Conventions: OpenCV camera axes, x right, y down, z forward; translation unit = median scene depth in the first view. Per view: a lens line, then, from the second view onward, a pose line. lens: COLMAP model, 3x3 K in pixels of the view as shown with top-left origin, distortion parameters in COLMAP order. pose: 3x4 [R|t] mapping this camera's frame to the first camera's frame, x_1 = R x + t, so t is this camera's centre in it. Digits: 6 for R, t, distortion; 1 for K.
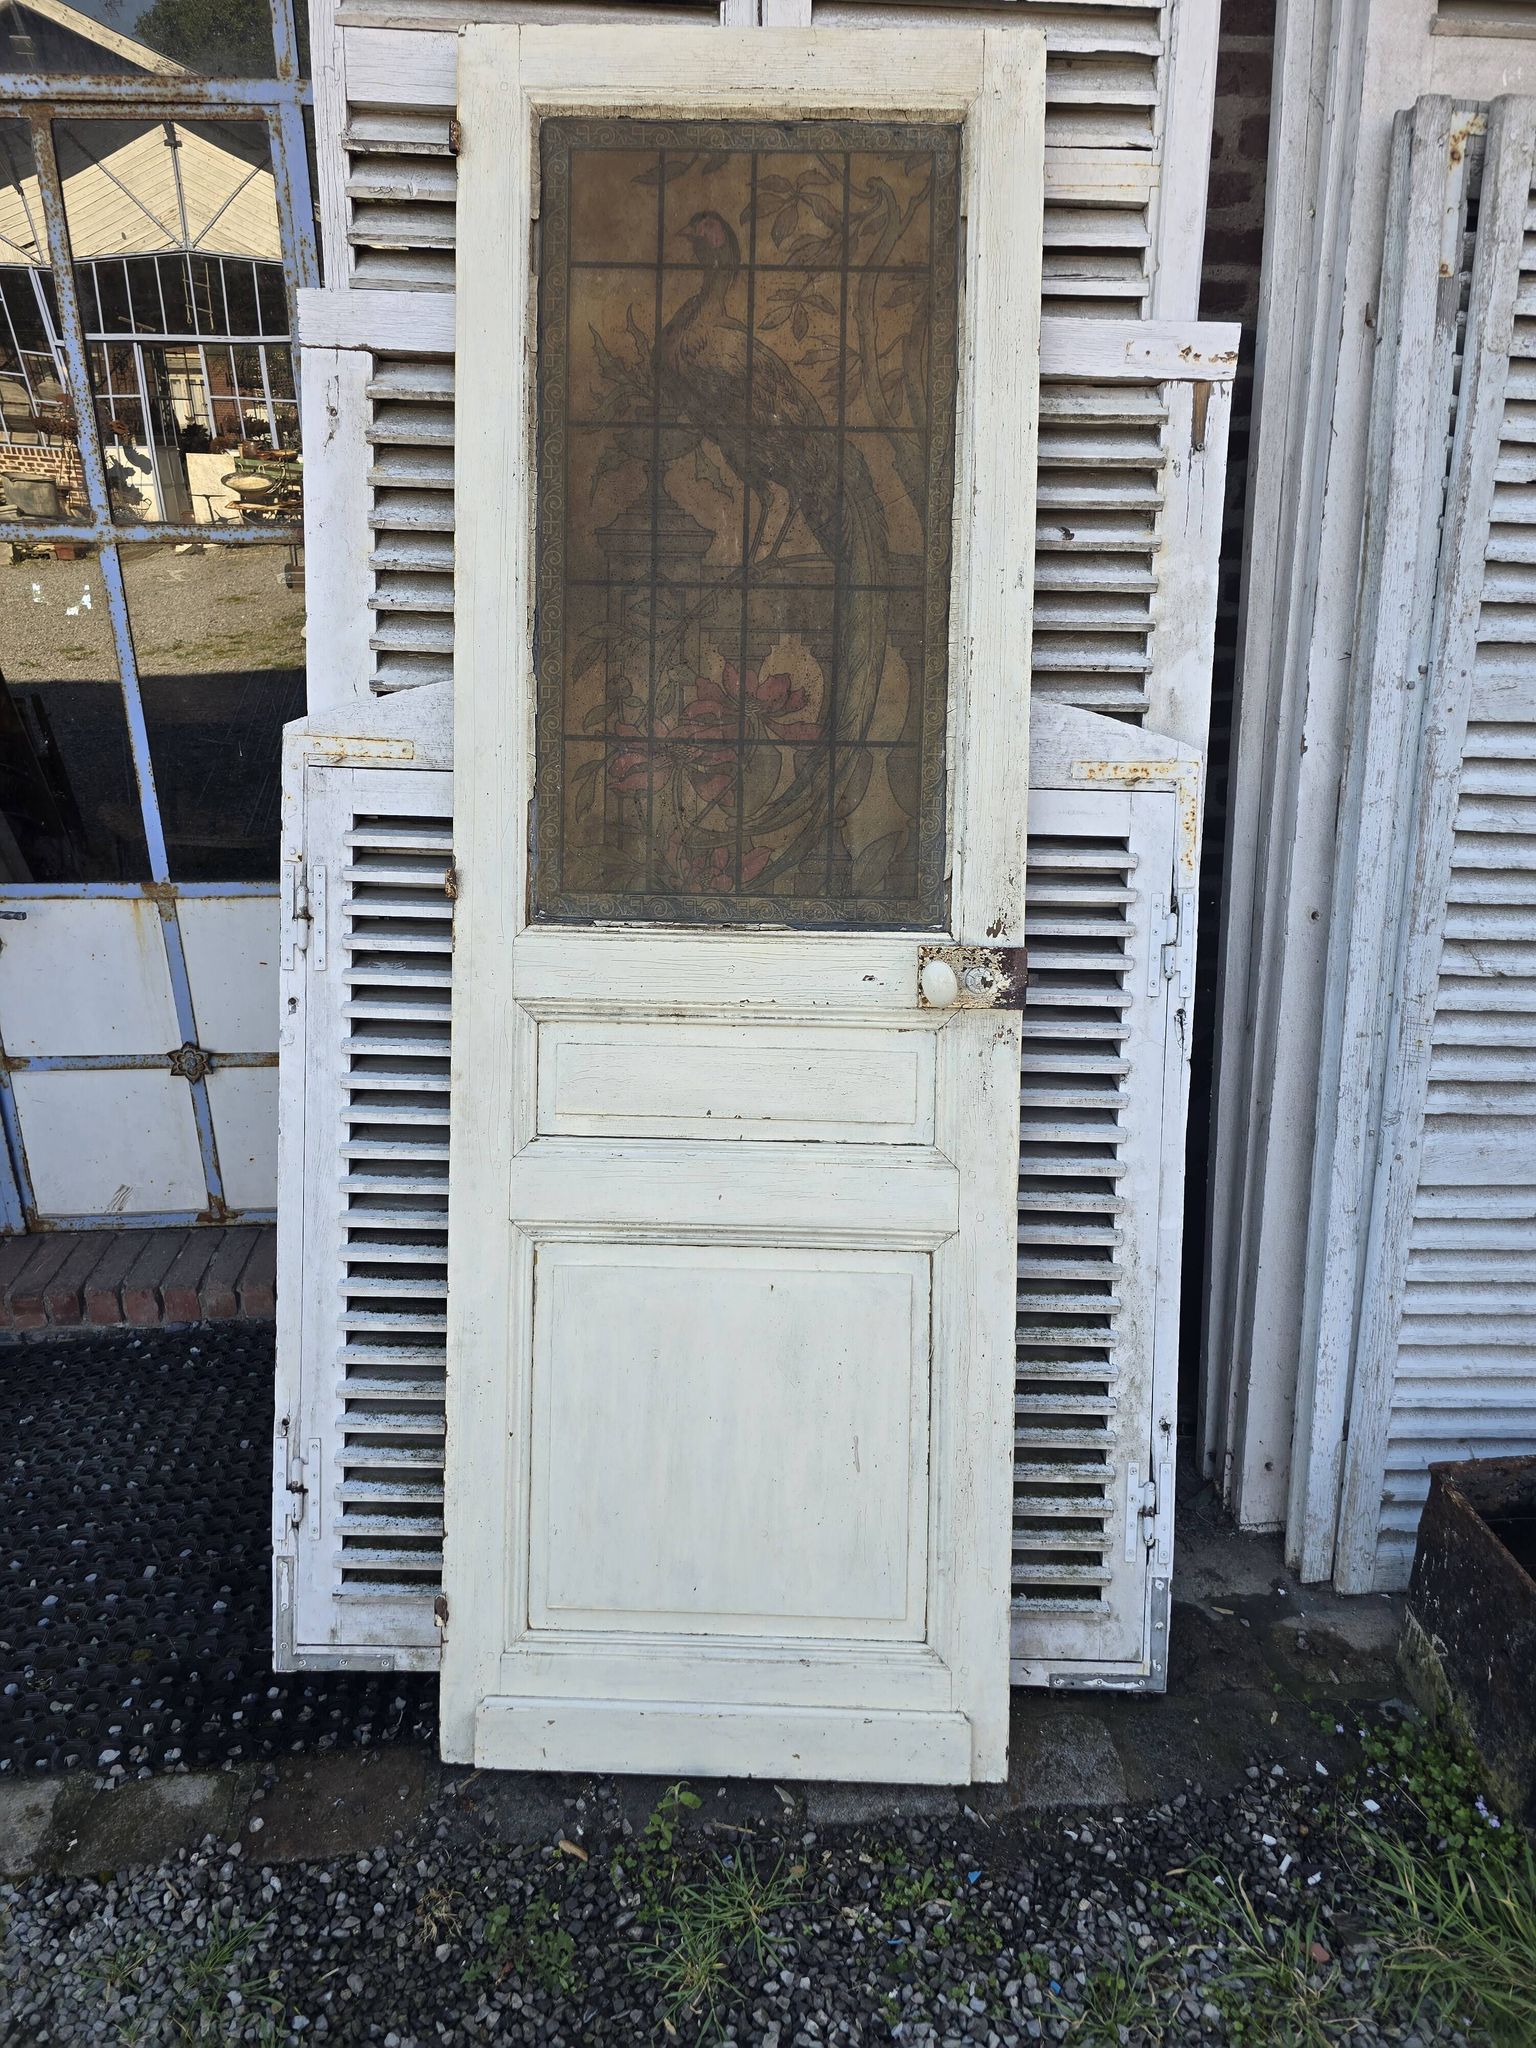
lens RADIAL K [[1373.6, 0, 756.9], [0, 1373.6, 1021.5], [0, 0, 1]] dist [0.044957, -0.046536]
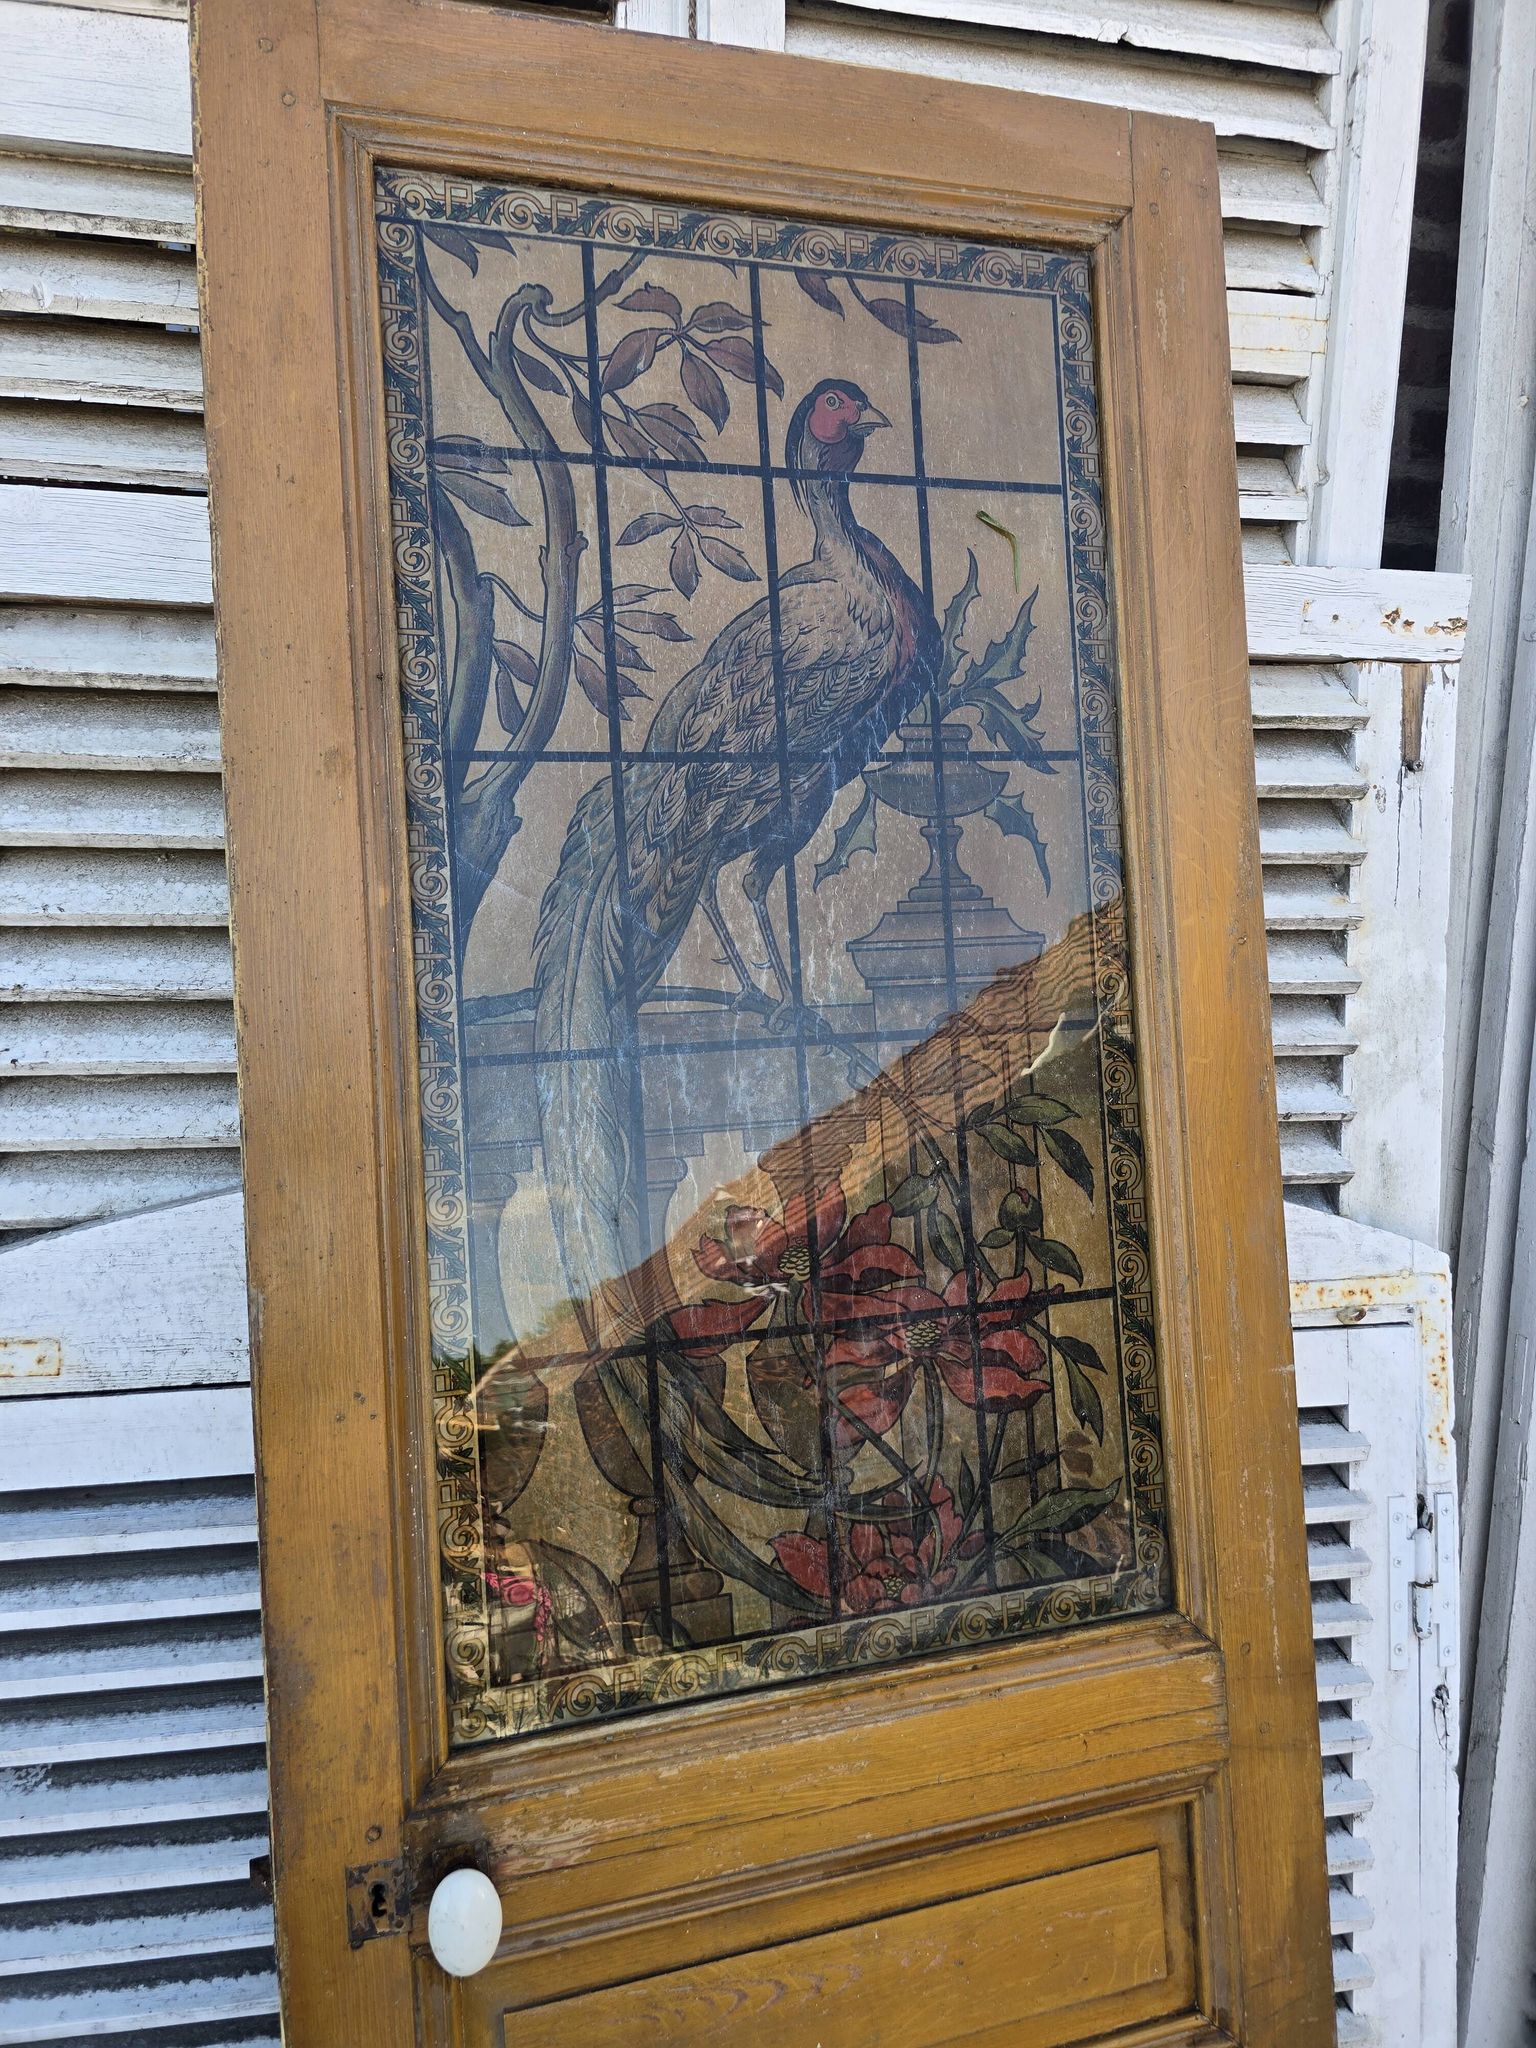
lens RADIAL K [[1373.6, 0, 744.4], [0, 1373.6, 1010.9], [0, 0, 1]] dist [0.044957, -0.046536]
pose [[0.982856, -0.041165, 0.179722, -0.090838], [0.047909, 0.998295, -0.033347, -0.295118], [-0.178043, 0.041386, 0.983152, 0.449428]]
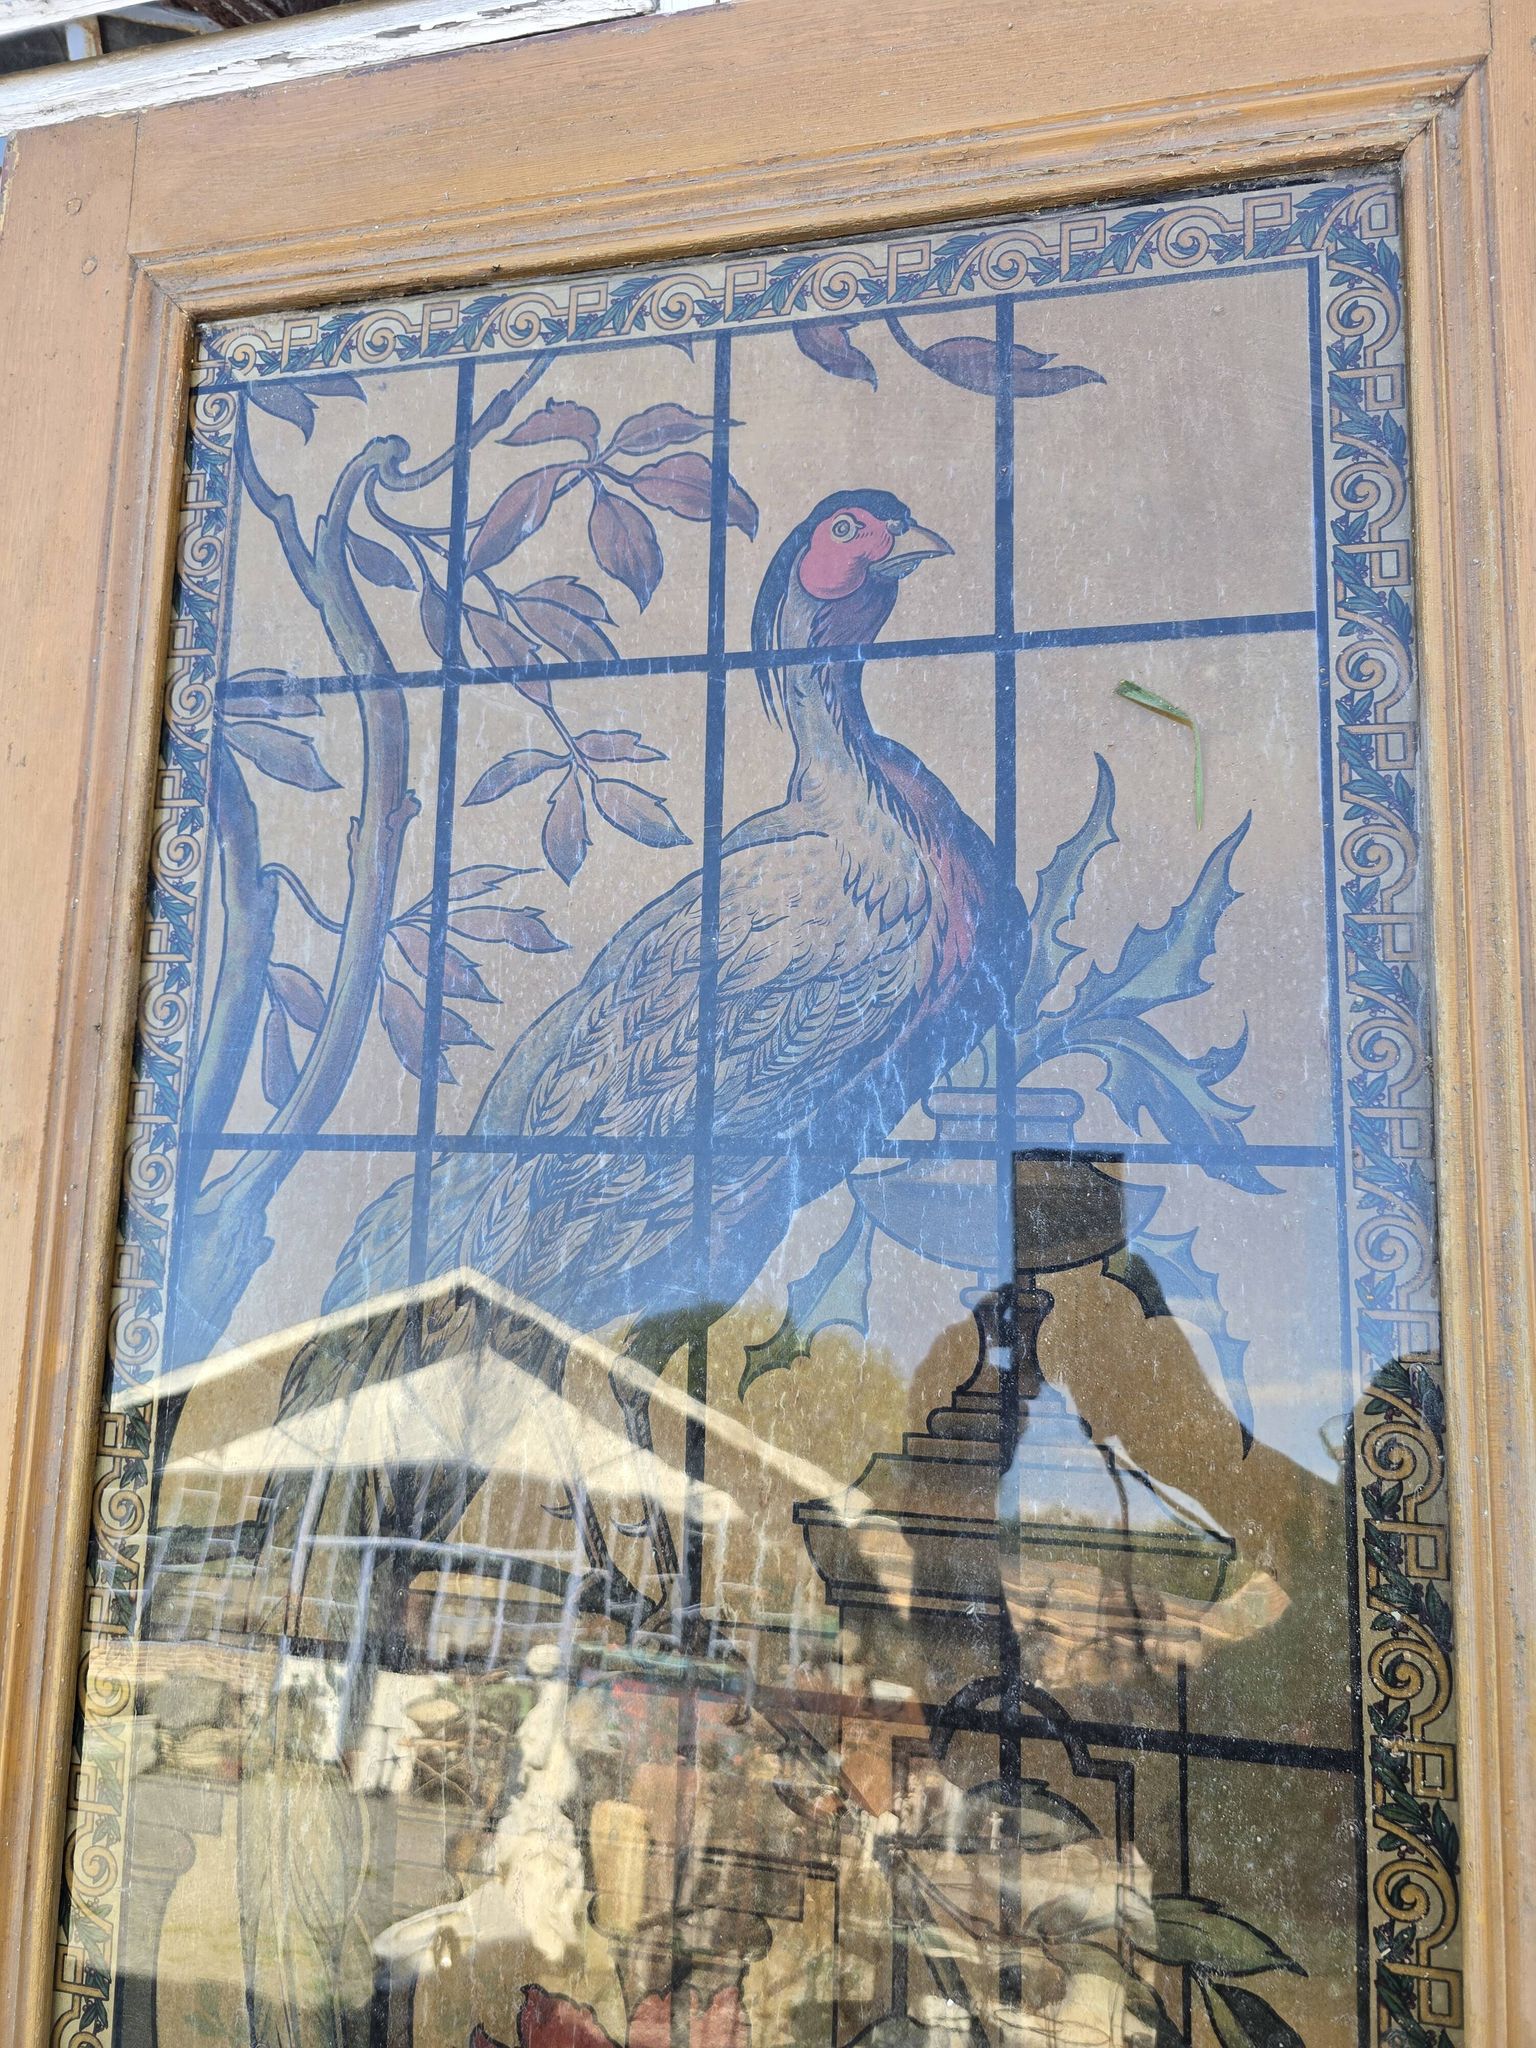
lens RADIAL K [[1373.6, 0, 767.3], [0, 1373.6, 1014.0], [0, 0, 1]] dist [0.044957, -0.046536]
pose [[0.943019, -0.008517, -0.332630, 0.133709], [-0.041384, 0.988908, -0.142645, -0.395444], [0.330156, 0.148283, 0.932207, 0.683800]]
